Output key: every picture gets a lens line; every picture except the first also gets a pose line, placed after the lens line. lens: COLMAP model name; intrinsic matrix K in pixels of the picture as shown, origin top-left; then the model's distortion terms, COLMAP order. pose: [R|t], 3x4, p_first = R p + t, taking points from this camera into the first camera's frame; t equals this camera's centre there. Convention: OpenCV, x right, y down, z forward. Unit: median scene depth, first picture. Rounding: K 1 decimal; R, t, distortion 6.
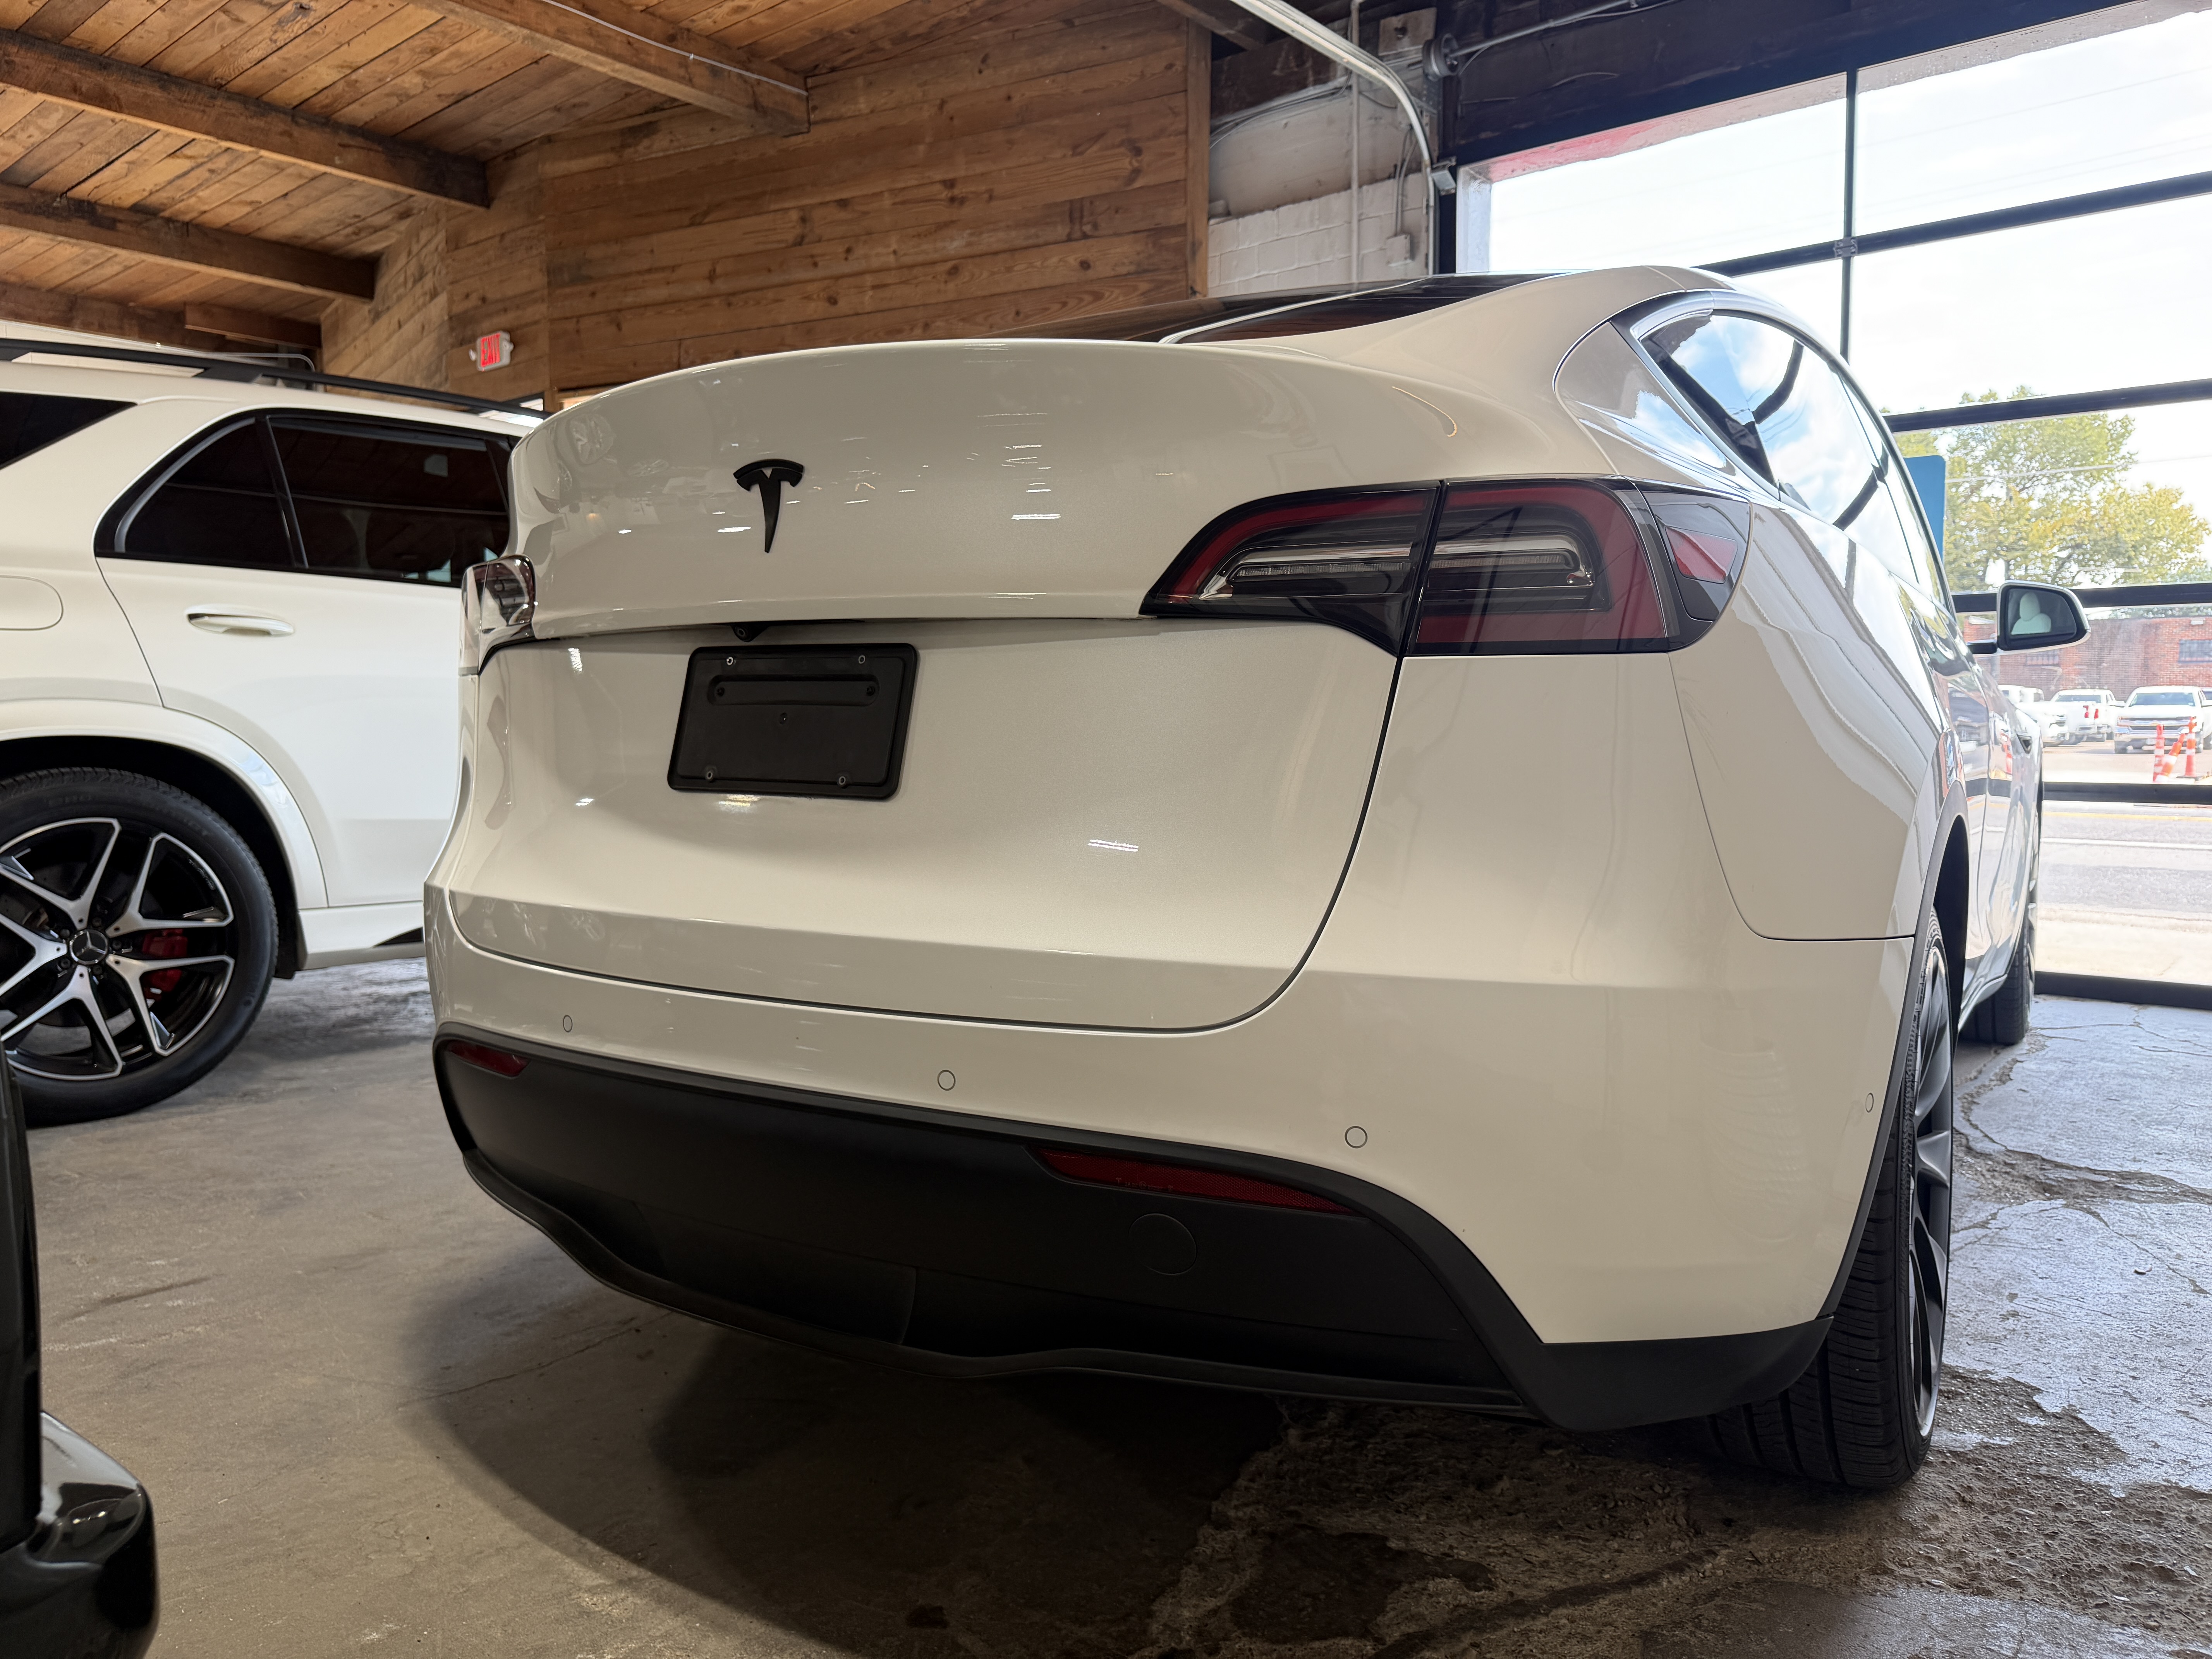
lens RADIAL K [[1558.1, 0, 1083.8], [0, 1558.1, 837.6], [0, 0, 1]] dist [0.000314, -0.003777]
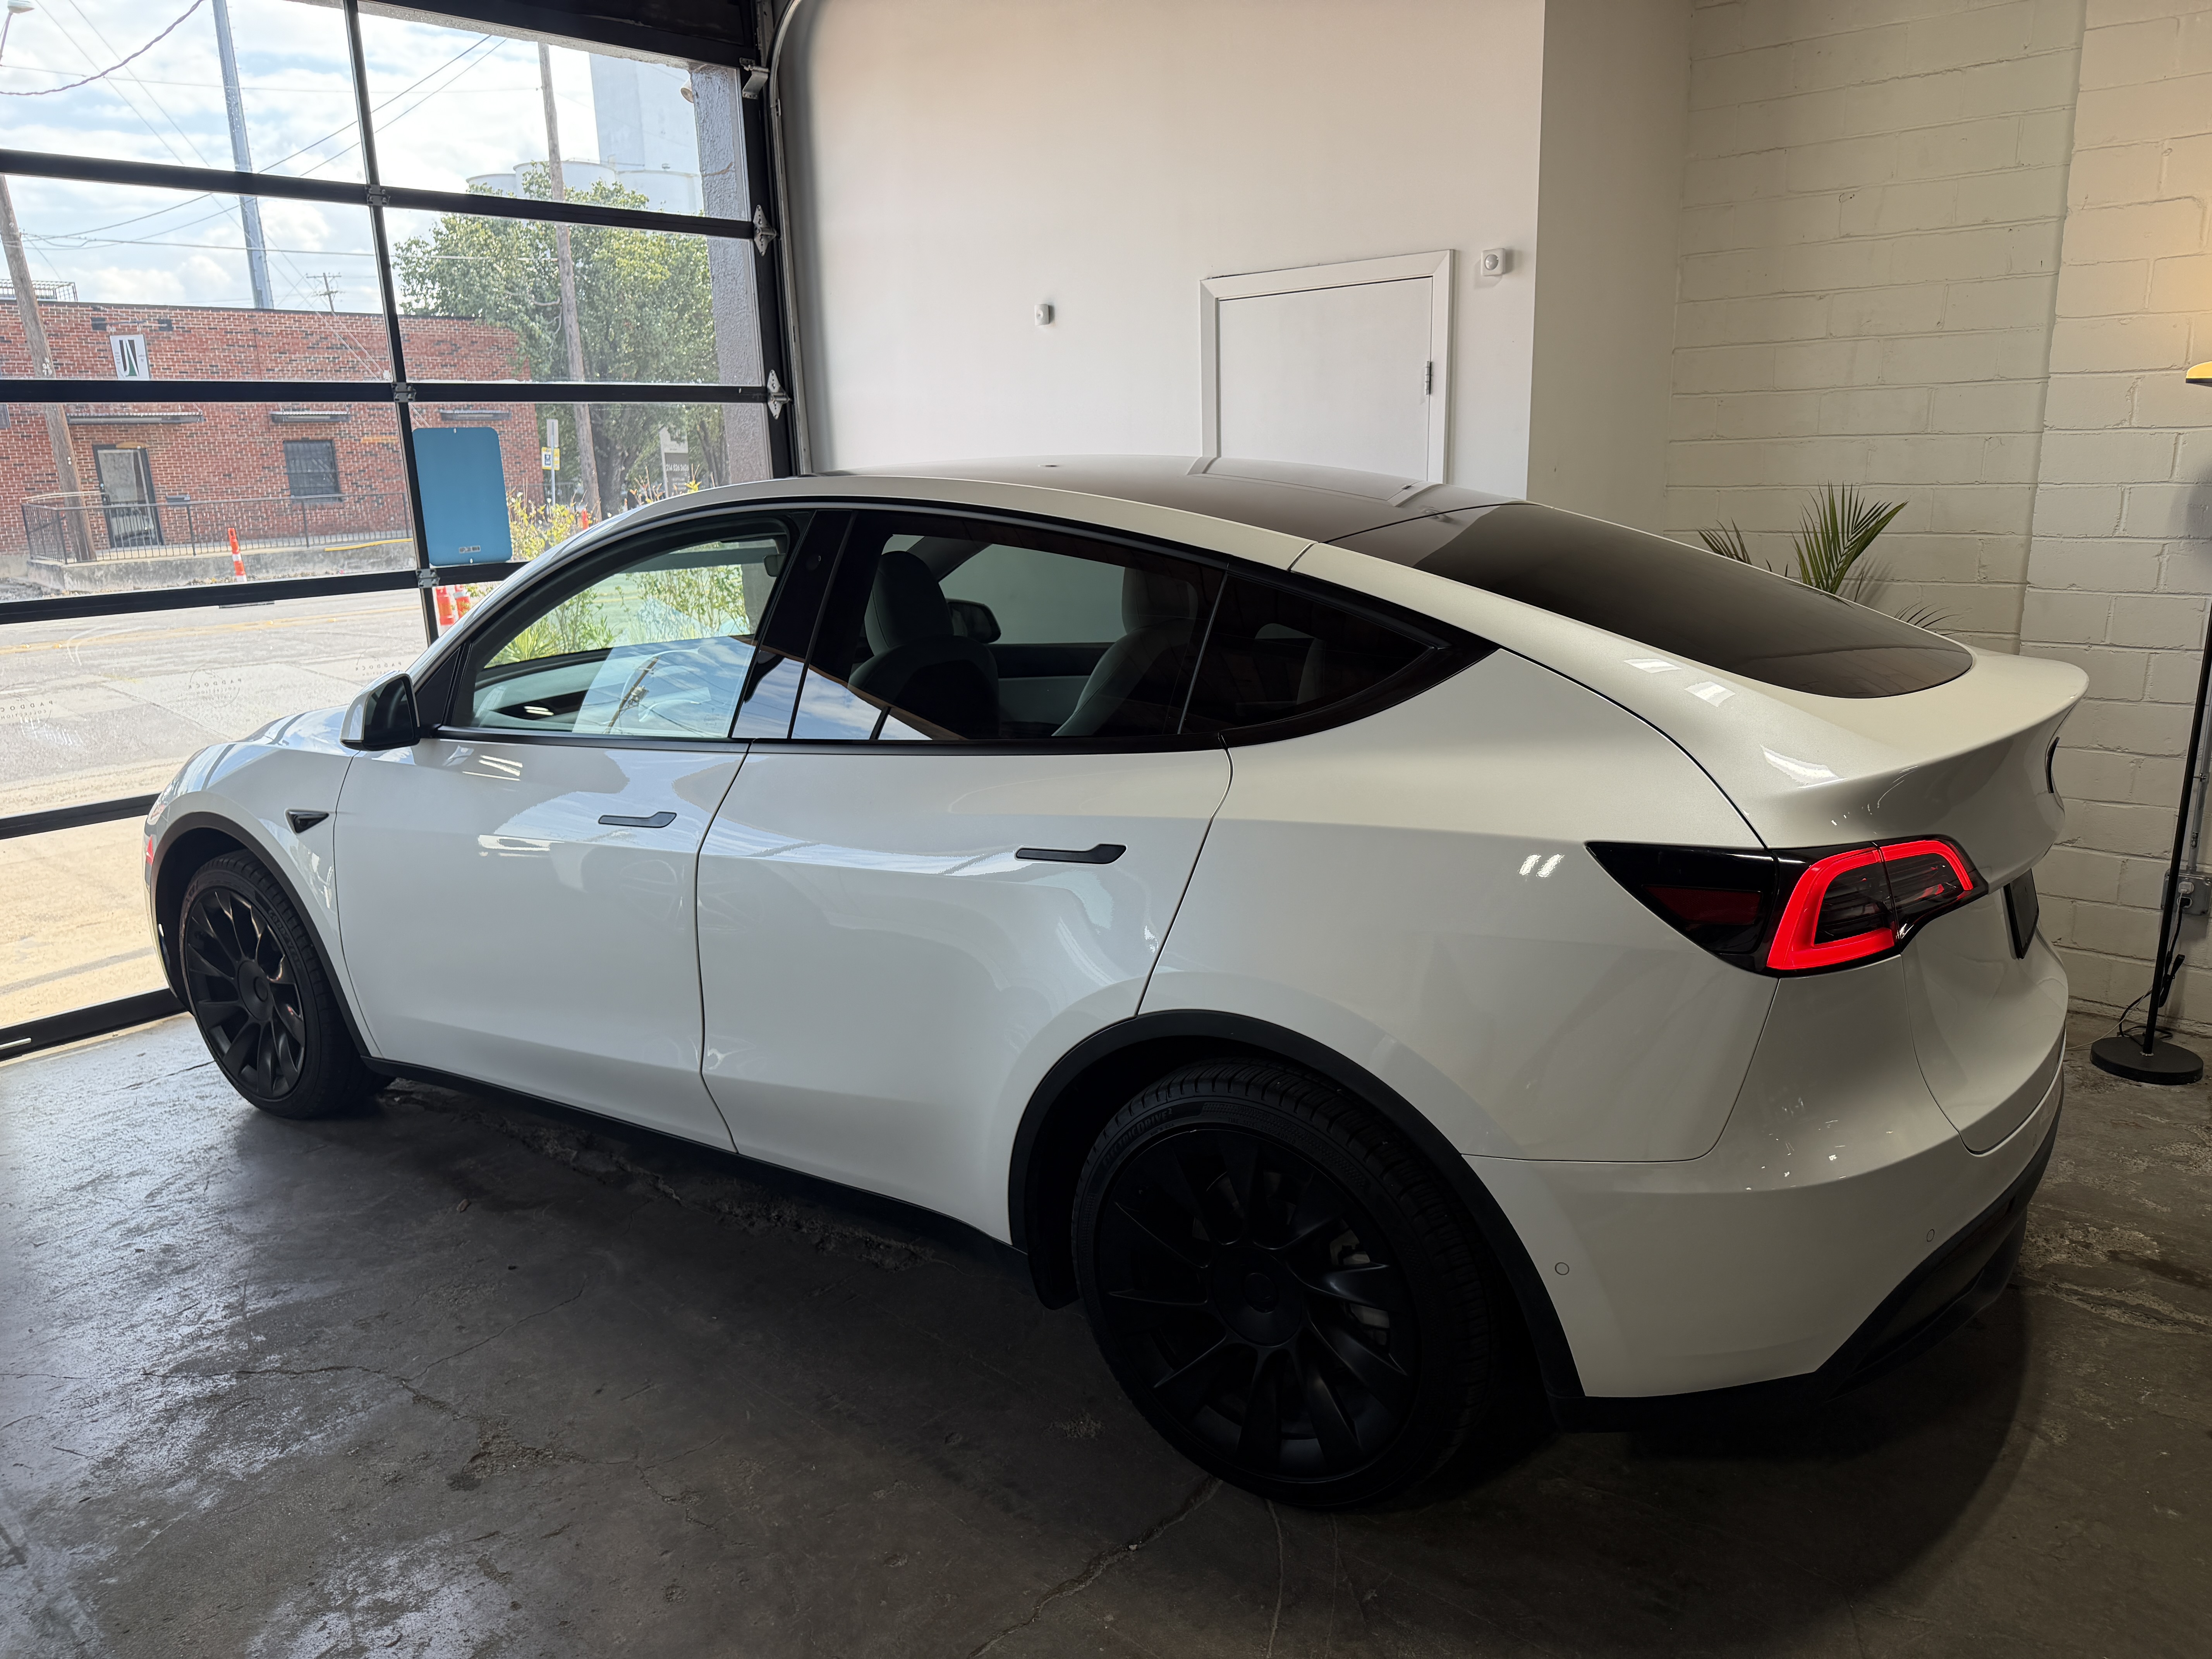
lens RADIAL K [[1581.4, 0, 1124.4], [0, 1581.4, 833.5], [0, 0, 1]] dist [-0.006230, -0.000061]
pose [[0.020127, -0.240950, 0.970329, -0.792278], [0.107995, 0.965371, 0.237478, -0.275731], [-0.993948, 0.100011, 0.045452, 0.814093]]
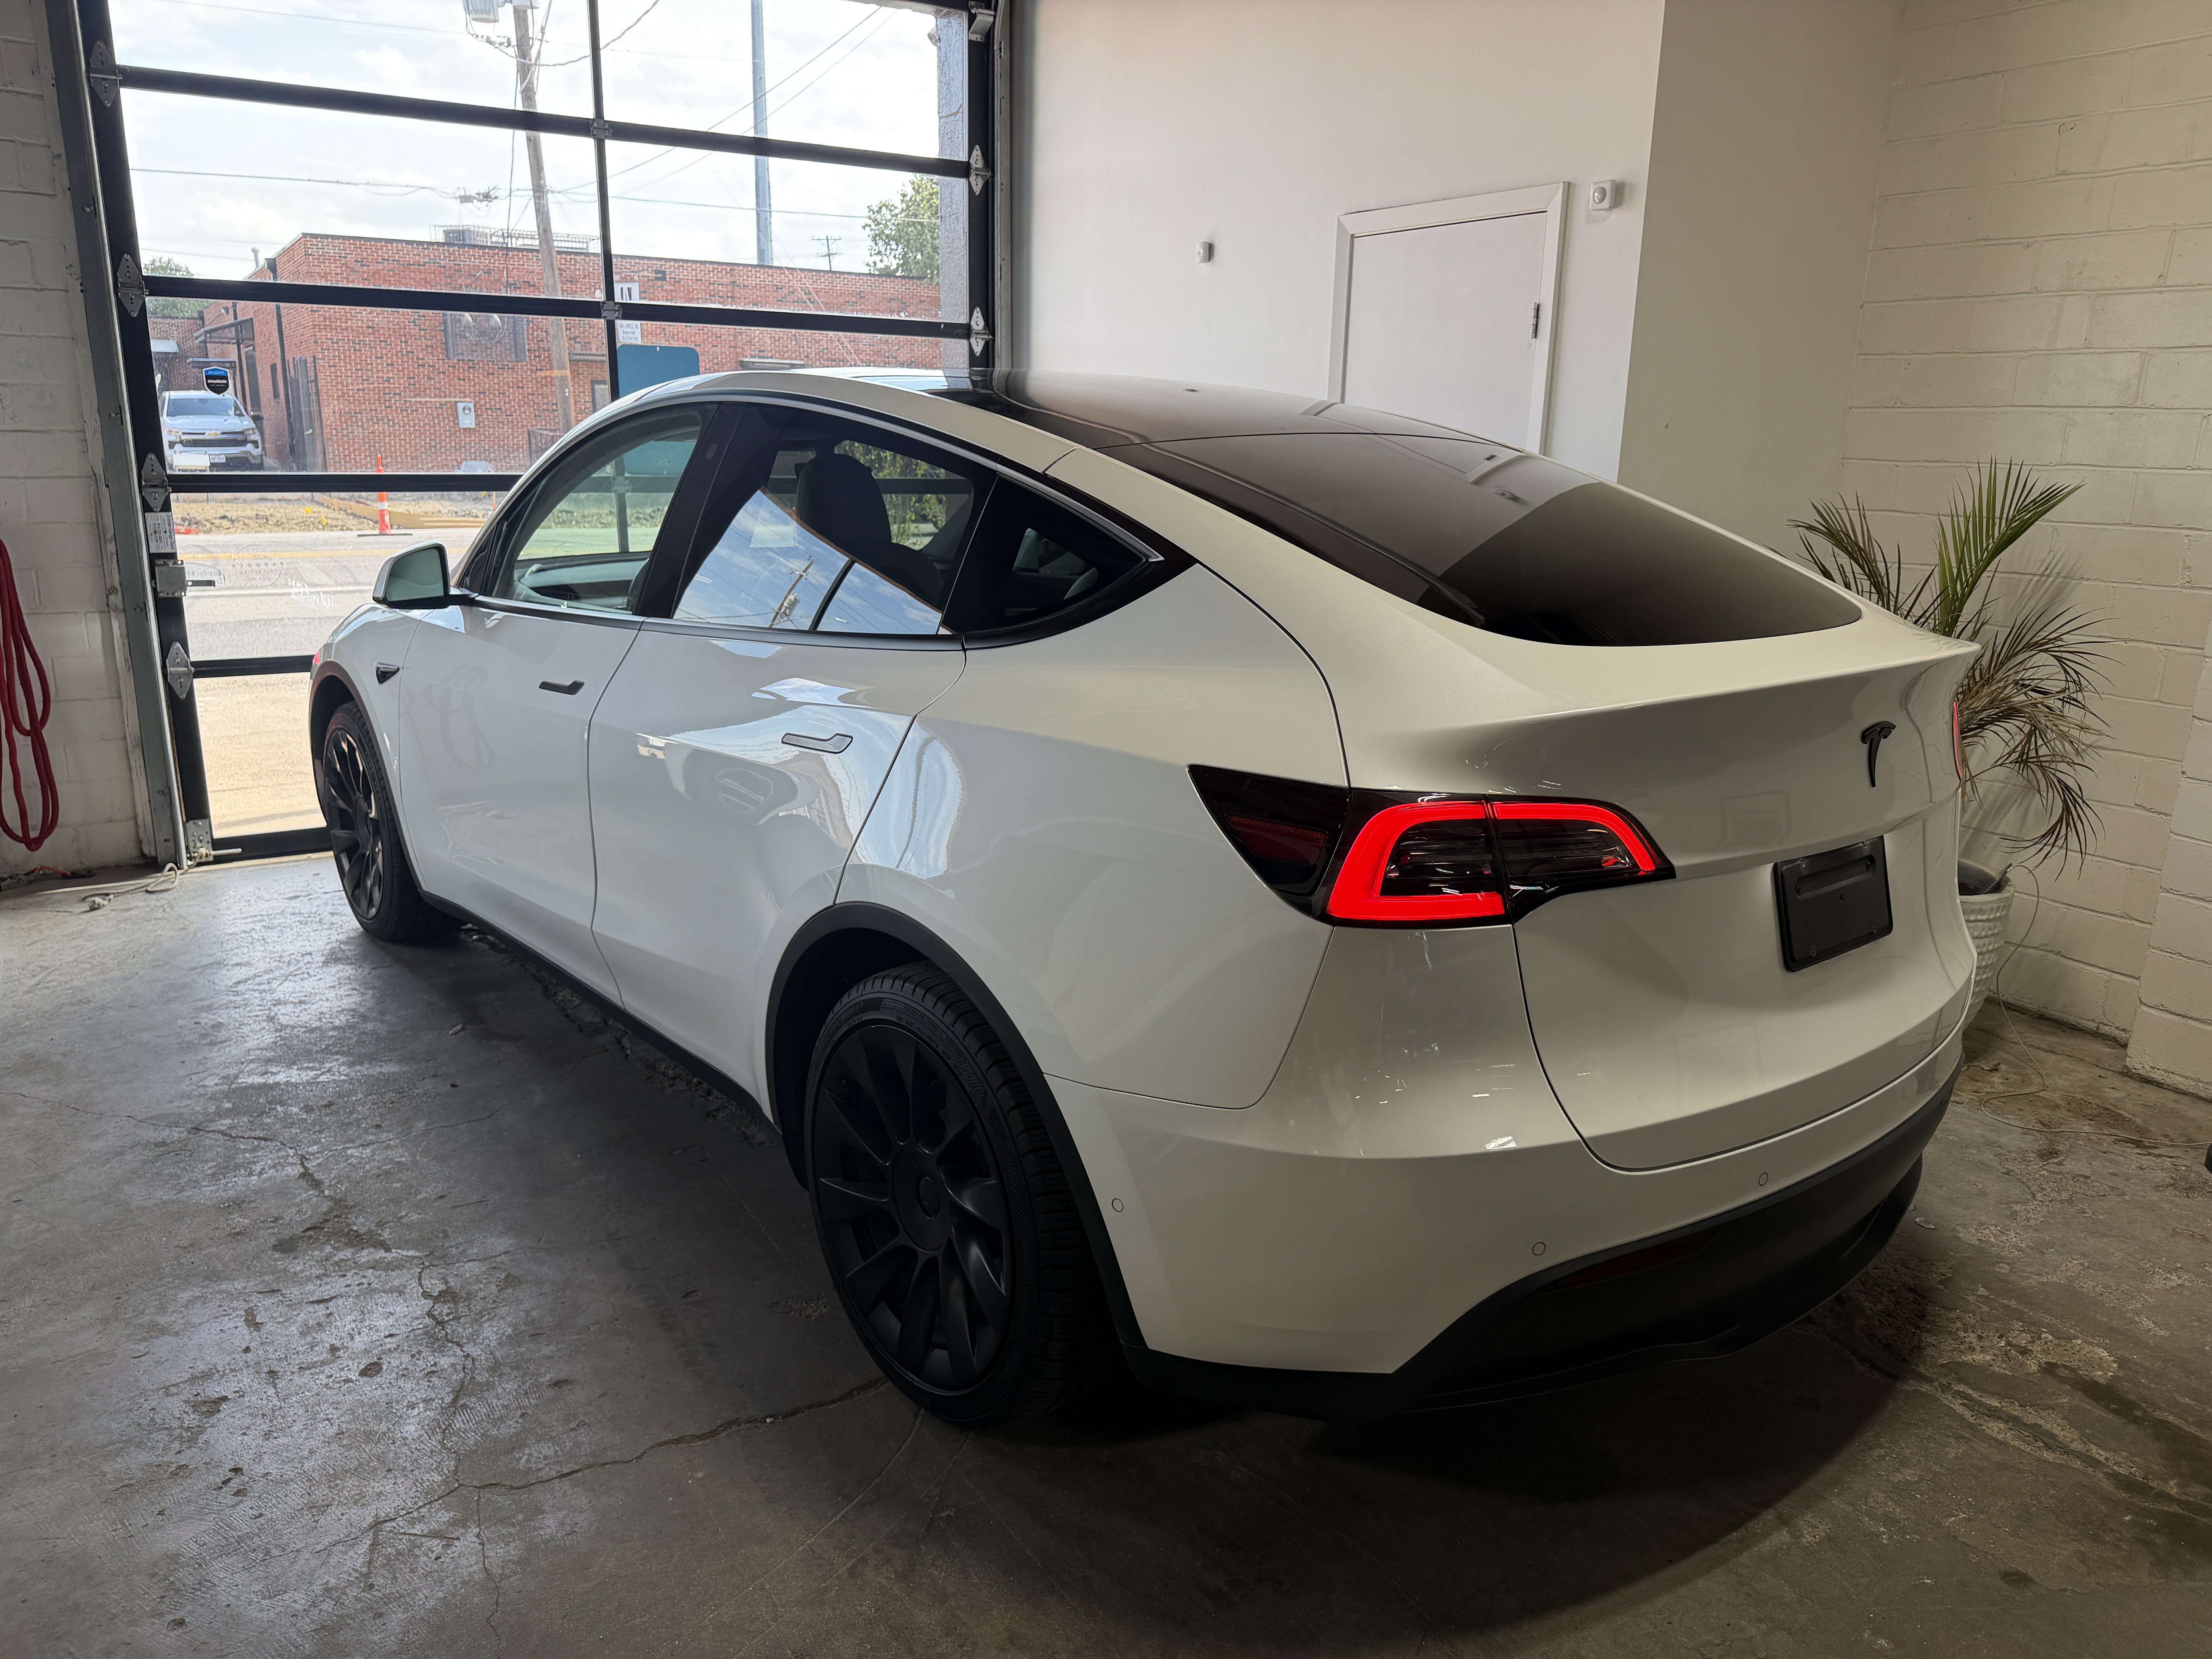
lens RADIAL K [[1583.2, 0, 1106.0], [0, 1583.2, 829.5], [0, 0, 1]] dist [0.002860, -0.011214]
pose [[0.302277, -0.232392, 0.924458, -0.743251], [0.056882, 0.972496, 0.225868, -0.216656], [-0.951522, -0.015689, 0.307182, 0.520543]]
